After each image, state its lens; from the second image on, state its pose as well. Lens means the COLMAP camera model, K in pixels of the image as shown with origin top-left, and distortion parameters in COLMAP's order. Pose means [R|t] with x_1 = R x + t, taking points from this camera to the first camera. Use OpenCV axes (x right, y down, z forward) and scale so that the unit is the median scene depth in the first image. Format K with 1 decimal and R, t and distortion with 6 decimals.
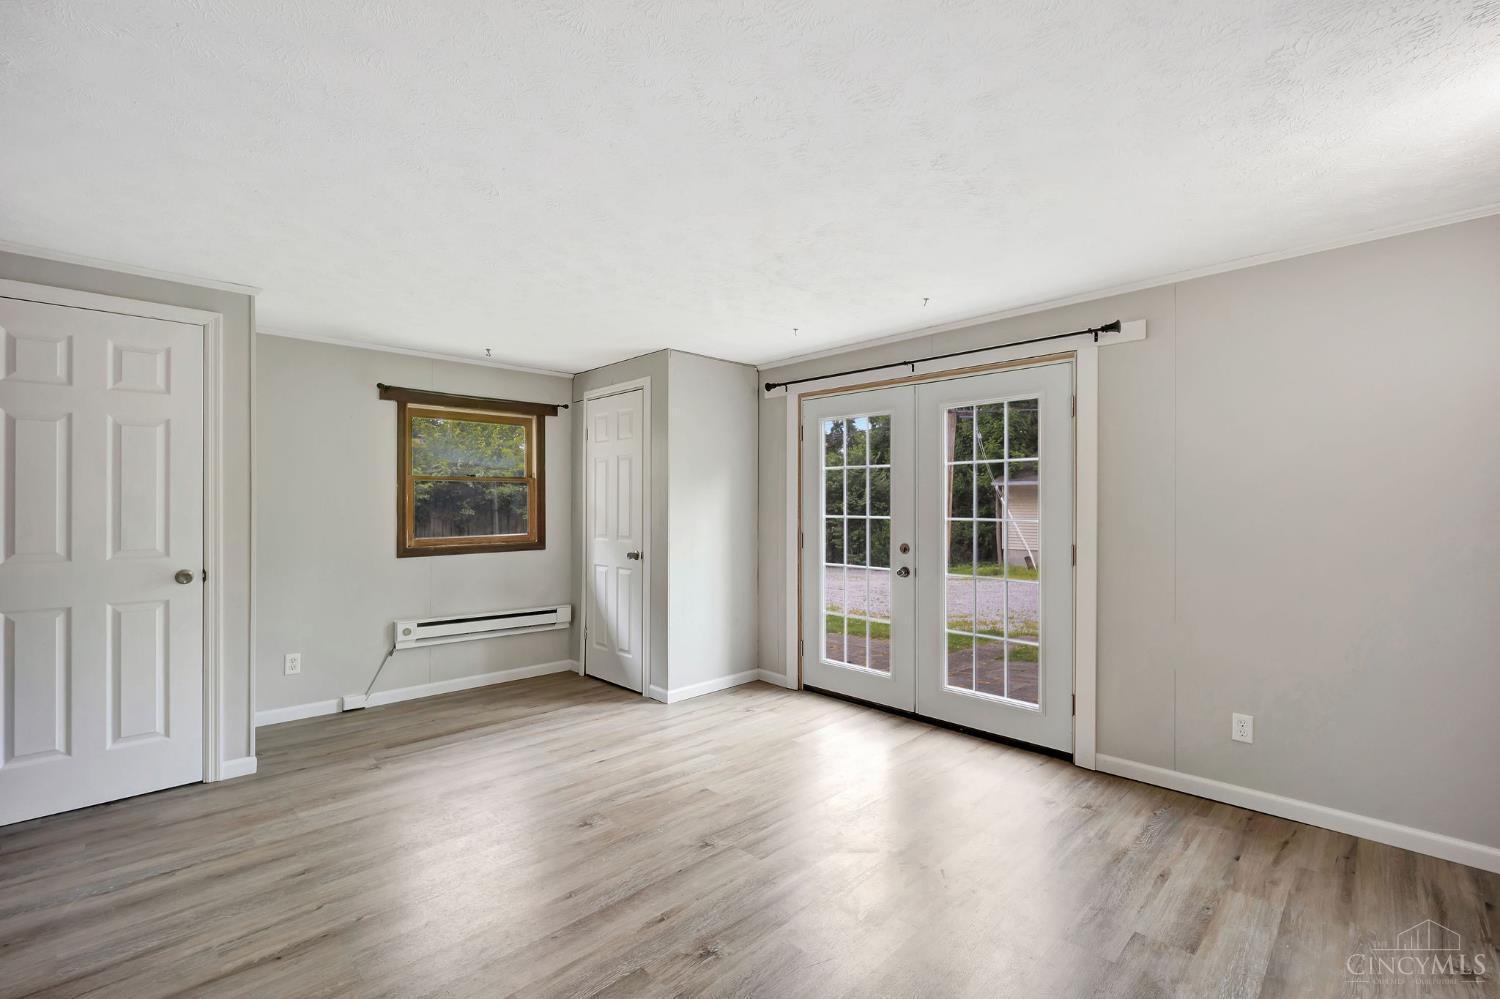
lens RADIAL K [[659.4, 0, 750.5], [0, 659.4, 499.4], [0, 0, 1]] dist [-0.010228, 0.000907]
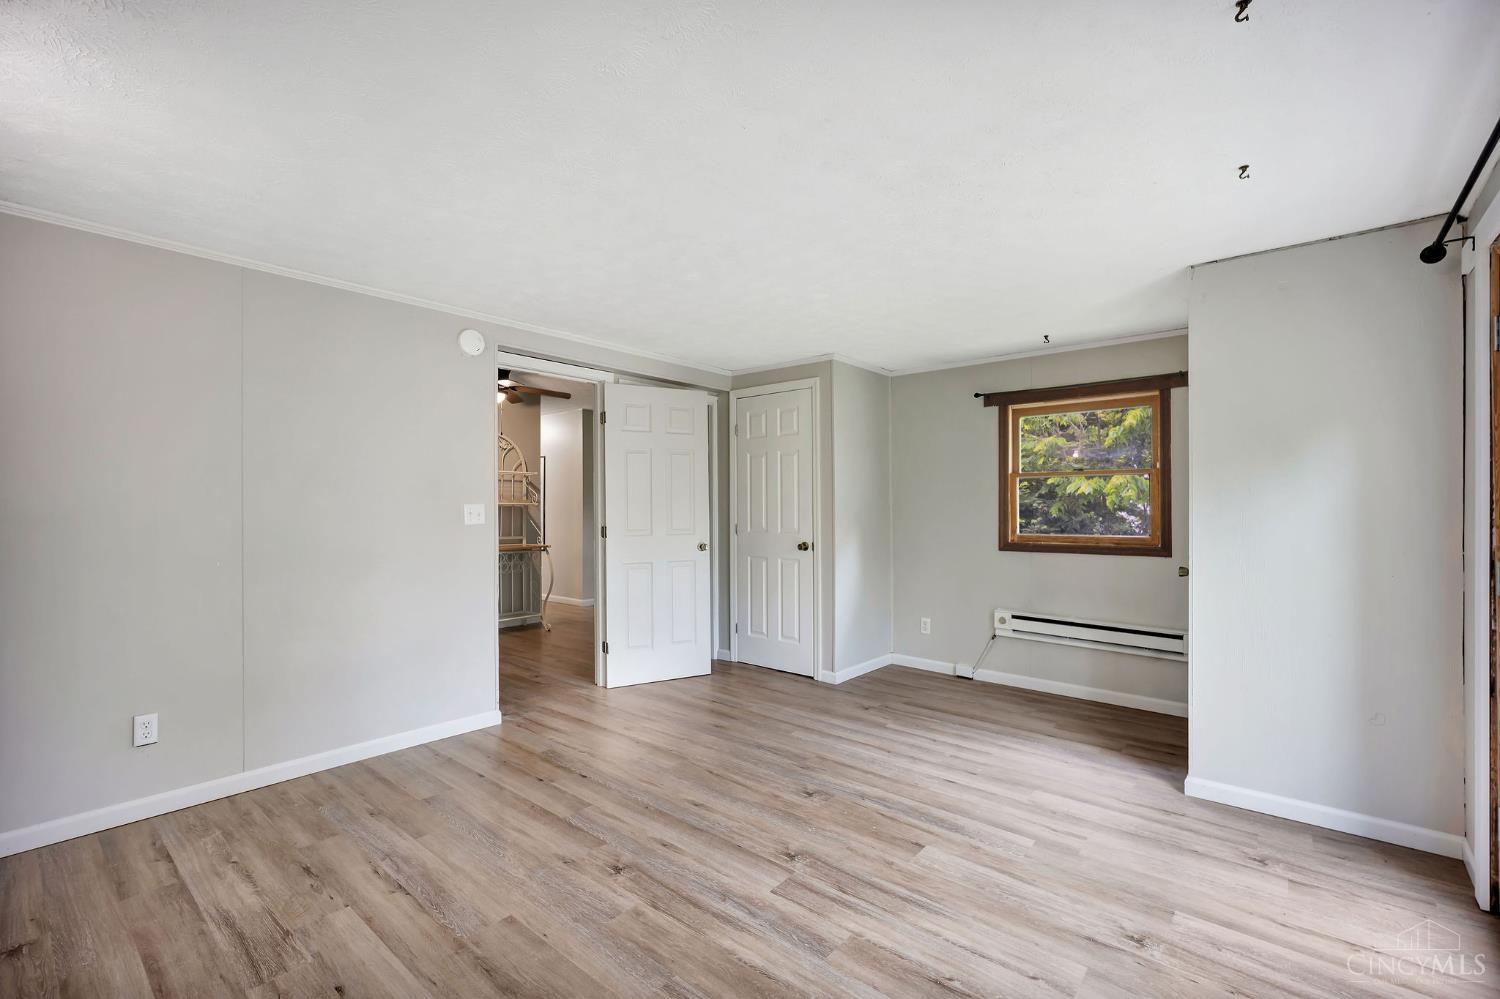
lens RADIAL K [[659.4, 0, 749.8], [0, 659.4, 505.9], [0, 0, 1]] dist [-0.010228, 0.000907]
pose [[0.082098, 0.001571, -0.996623, 0.541682], [0.007152, 0.999972, 0.002165, 0.010632], [0.996599, -0.007306, 0.082084, 0.537673]]
